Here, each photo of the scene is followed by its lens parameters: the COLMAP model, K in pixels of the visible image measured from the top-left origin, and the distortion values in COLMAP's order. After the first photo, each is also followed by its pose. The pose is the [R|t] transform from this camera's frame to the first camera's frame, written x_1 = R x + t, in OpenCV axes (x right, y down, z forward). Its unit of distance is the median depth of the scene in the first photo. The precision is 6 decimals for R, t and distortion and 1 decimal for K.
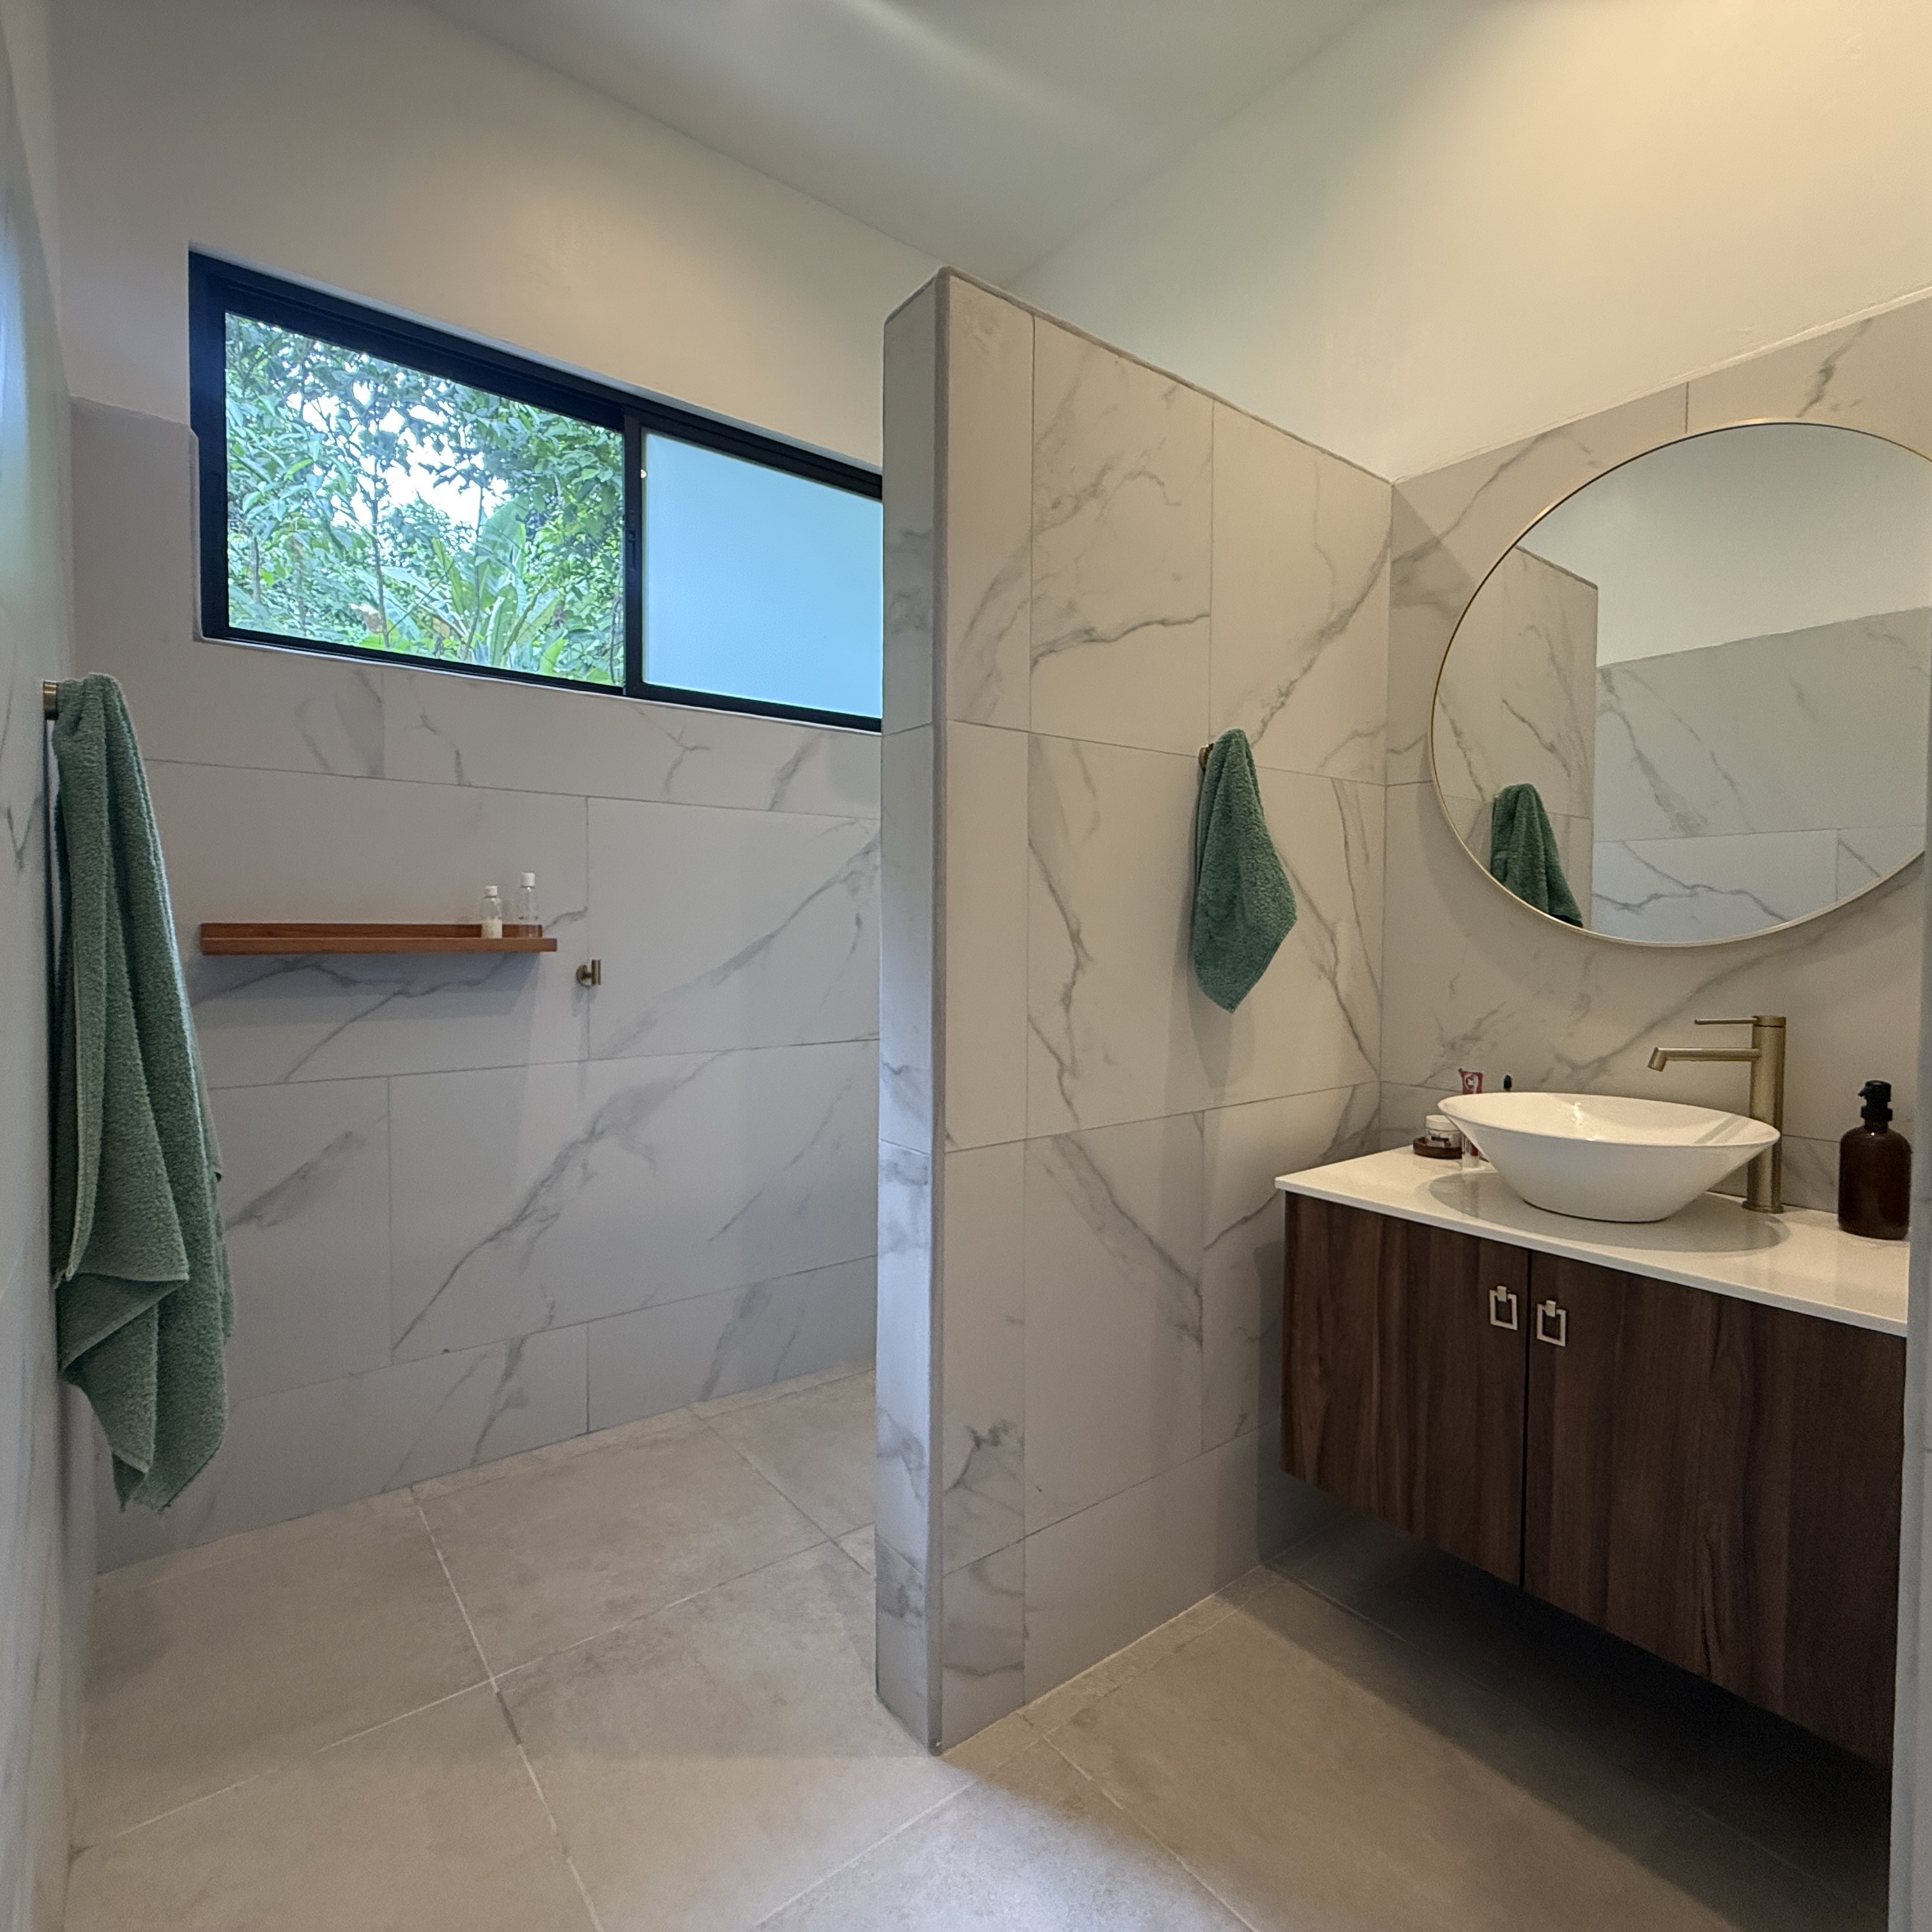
lens RADIAL K [[1027.8, 0, 966.0], [0, 1027.8, 966.0], [0, 0, 1]] dist [0.000769, -0.000180]
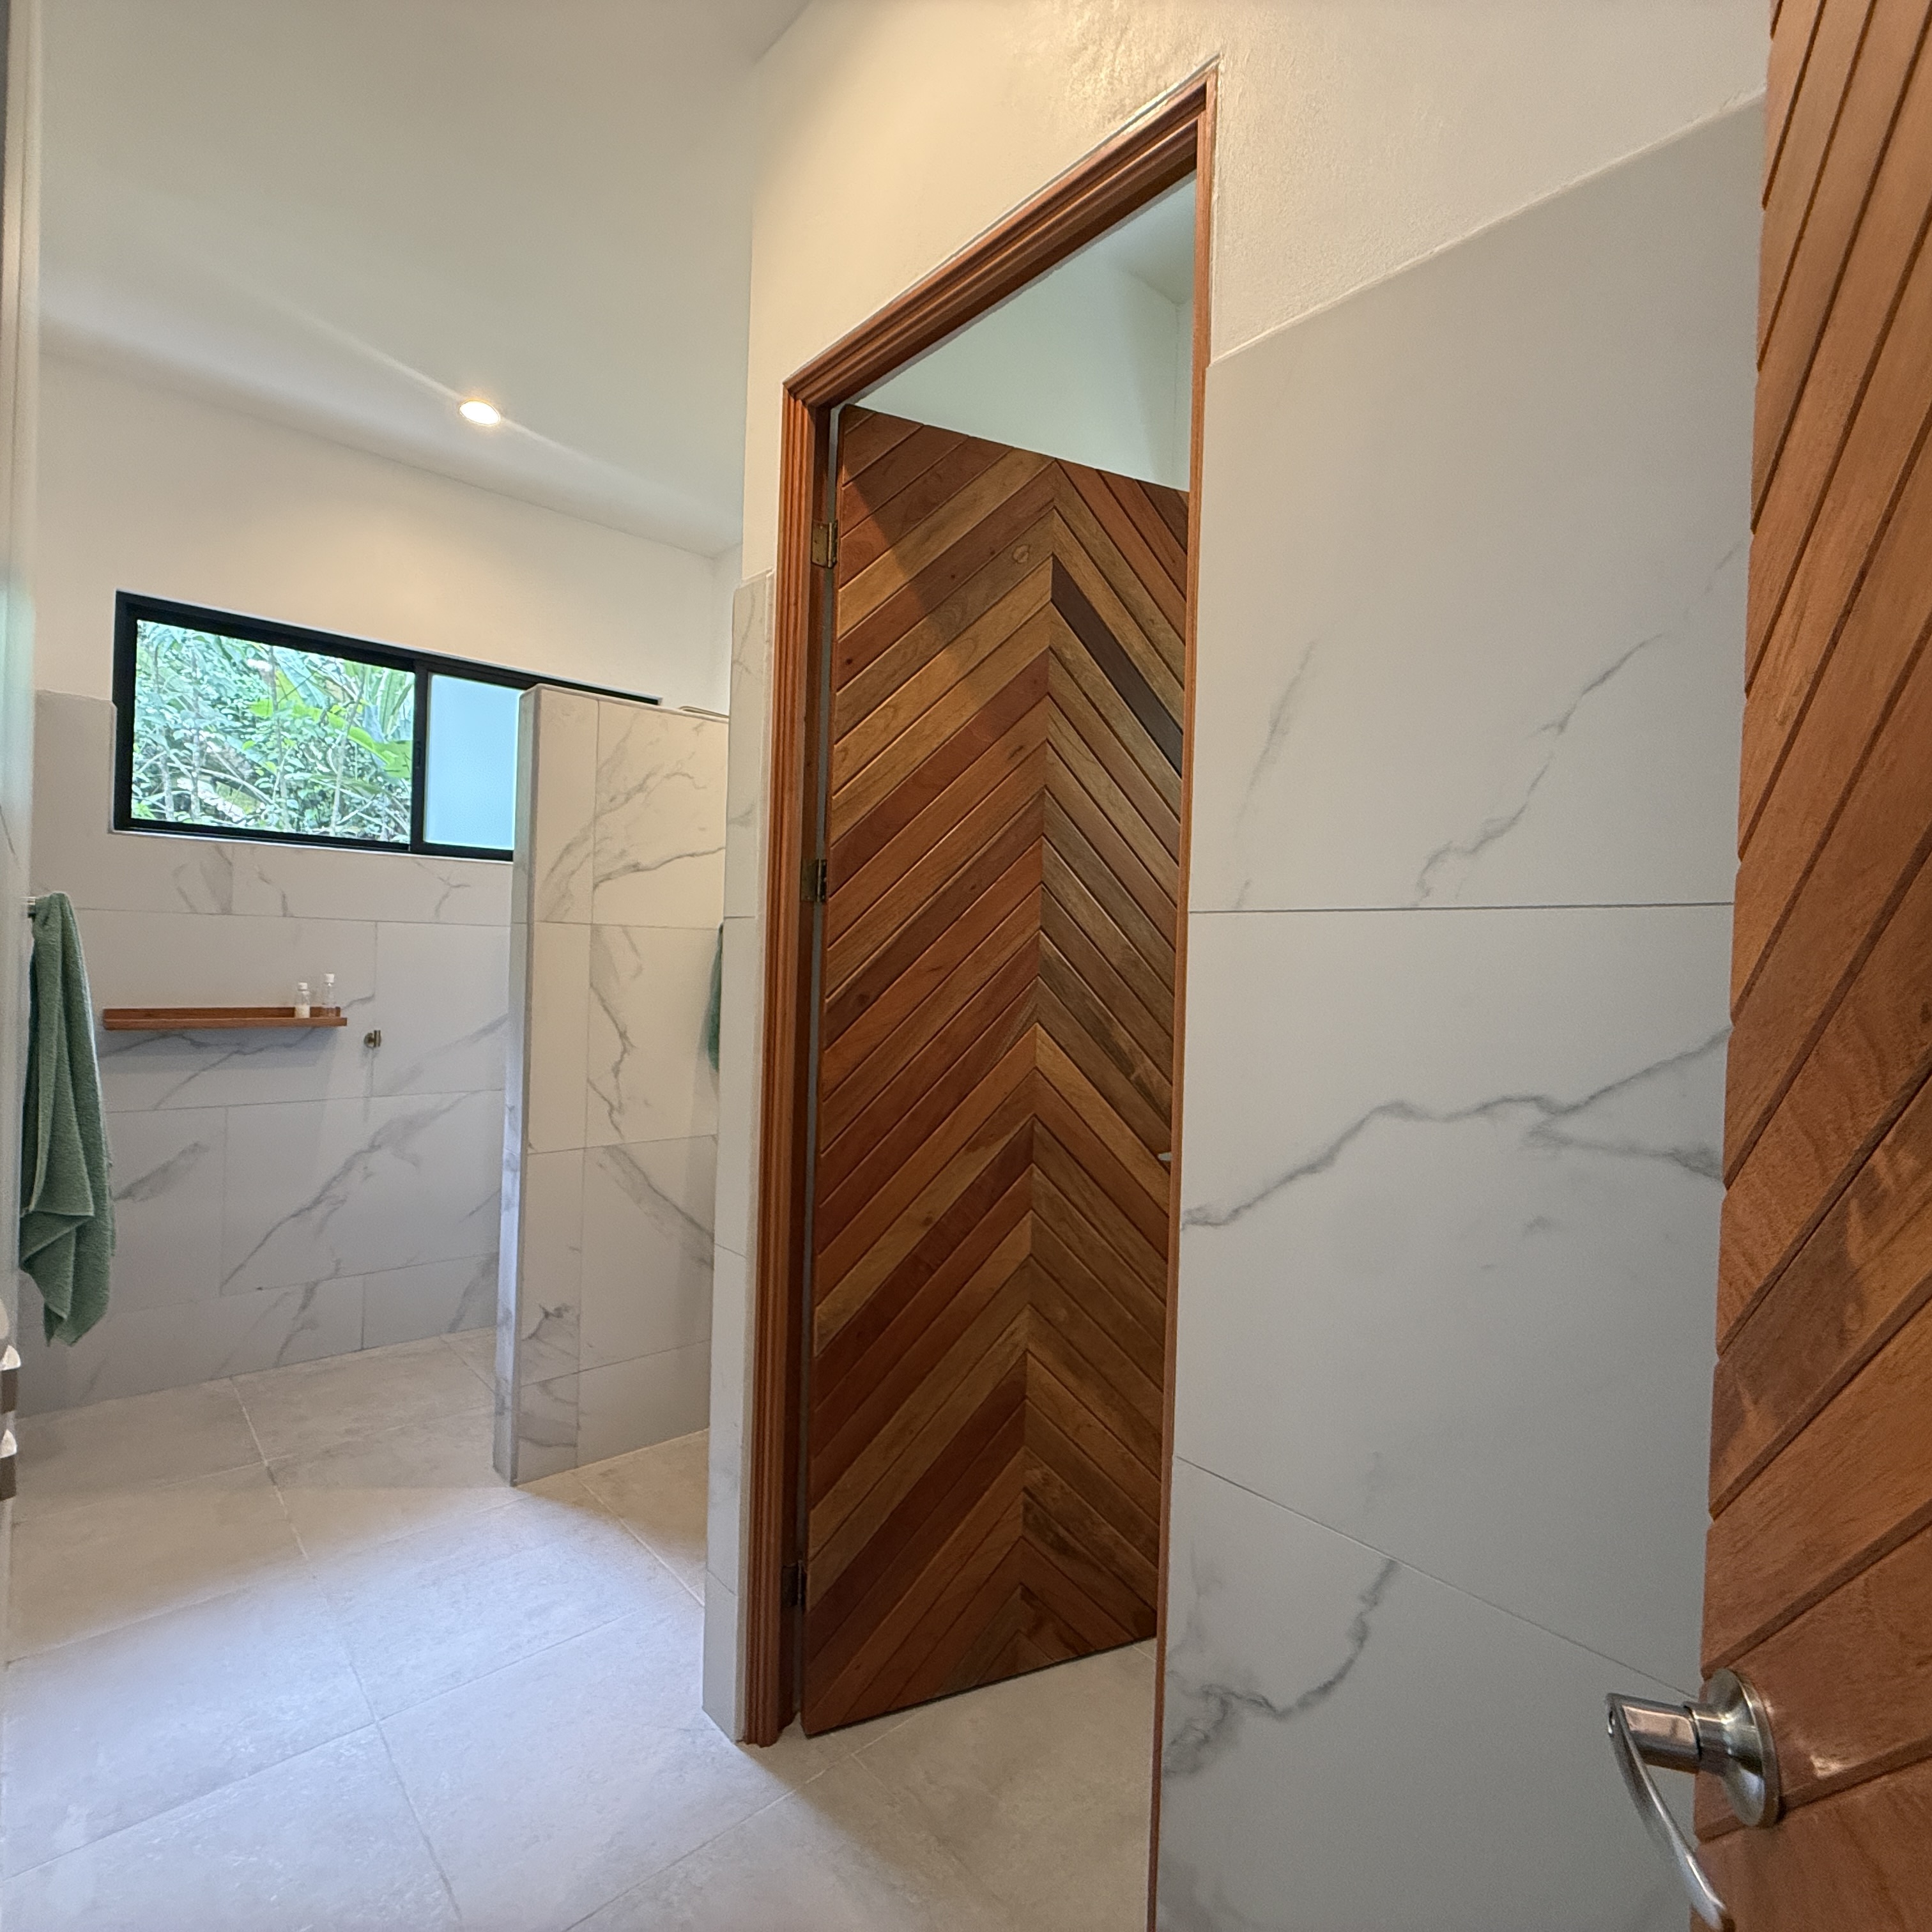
lens RADIAL K [[1027.8, 0, 966.0], [0, 1027.8, 966.0], [0, 0, 1]] dist [0.000769, -0.000180]
pose [[0.997118, 0.023820, 0.072035, 0.565800], [-0.021655, 0.999294, -0.030700, -0.105486], [-0.072716, 0.029051, 0.996930, -0.825737]]
